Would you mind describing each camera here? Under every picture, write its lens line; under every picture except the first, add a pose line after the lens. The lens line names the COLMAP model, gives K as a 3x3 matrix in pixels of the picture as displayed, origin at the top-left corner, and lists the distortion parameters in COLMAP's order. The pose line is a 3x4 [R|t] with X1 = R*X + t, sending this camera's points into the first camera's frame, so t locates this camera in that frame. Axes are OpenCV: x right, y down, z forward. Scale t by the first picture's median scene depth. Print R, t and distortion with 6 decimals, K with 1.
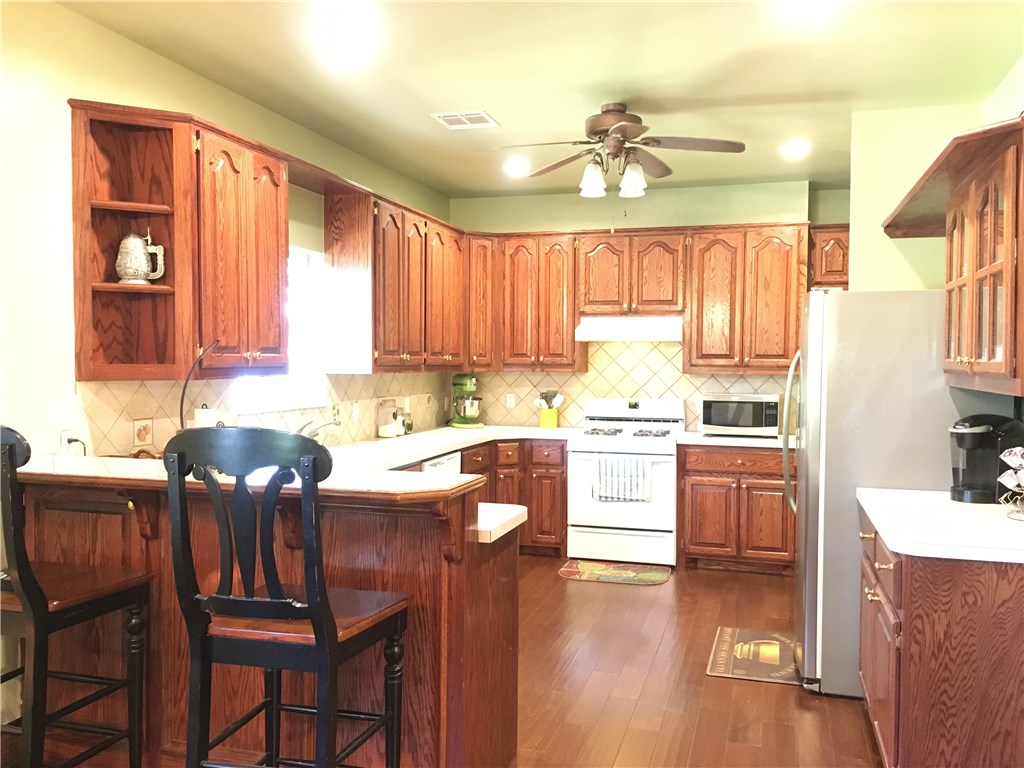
lens RADIAL K [[869.9, 0, 512.3], [0, 869.9, 389.6], [0, 0, 1]] dist [0.075500, -0.098770]
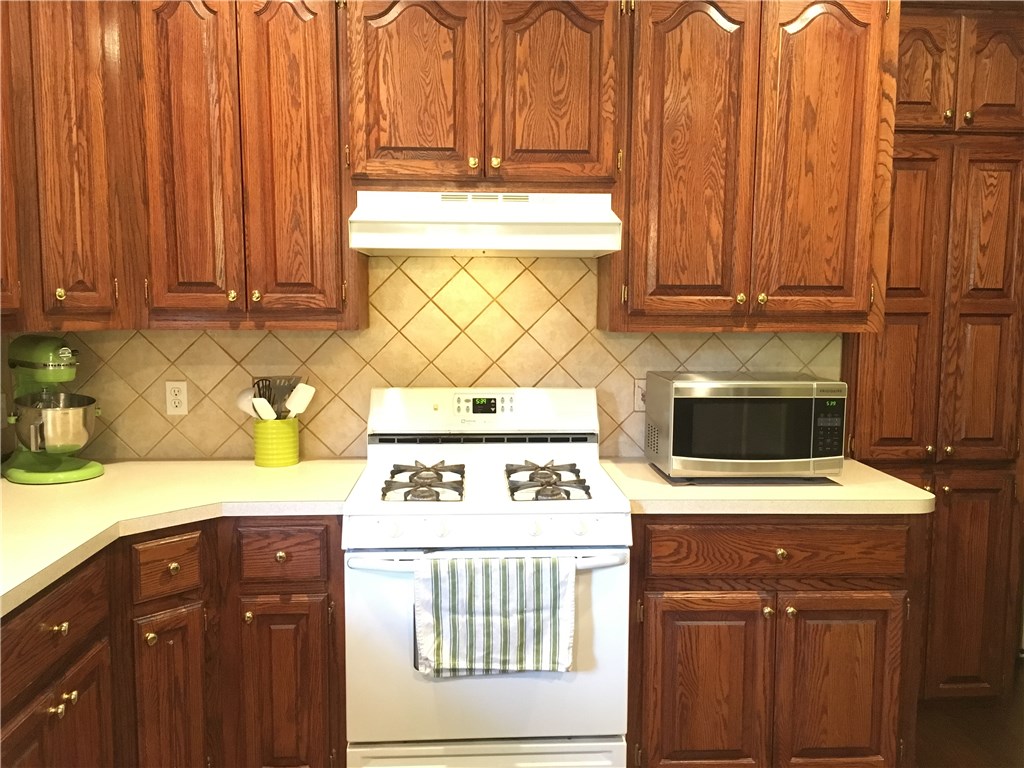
lens RADIAL K [[869.9, 0, 512.3], [0, 869.9, 389.6], [0, 0, 1]] dist [0.075500, -0.098770]
pose [[0.941394, -0.036866, 0.335287, 0.009210], [0.012871, 0.997212, 0.073509, -0.021631], [-0.337062, -0.064886, 0.939244, 0.610718]]
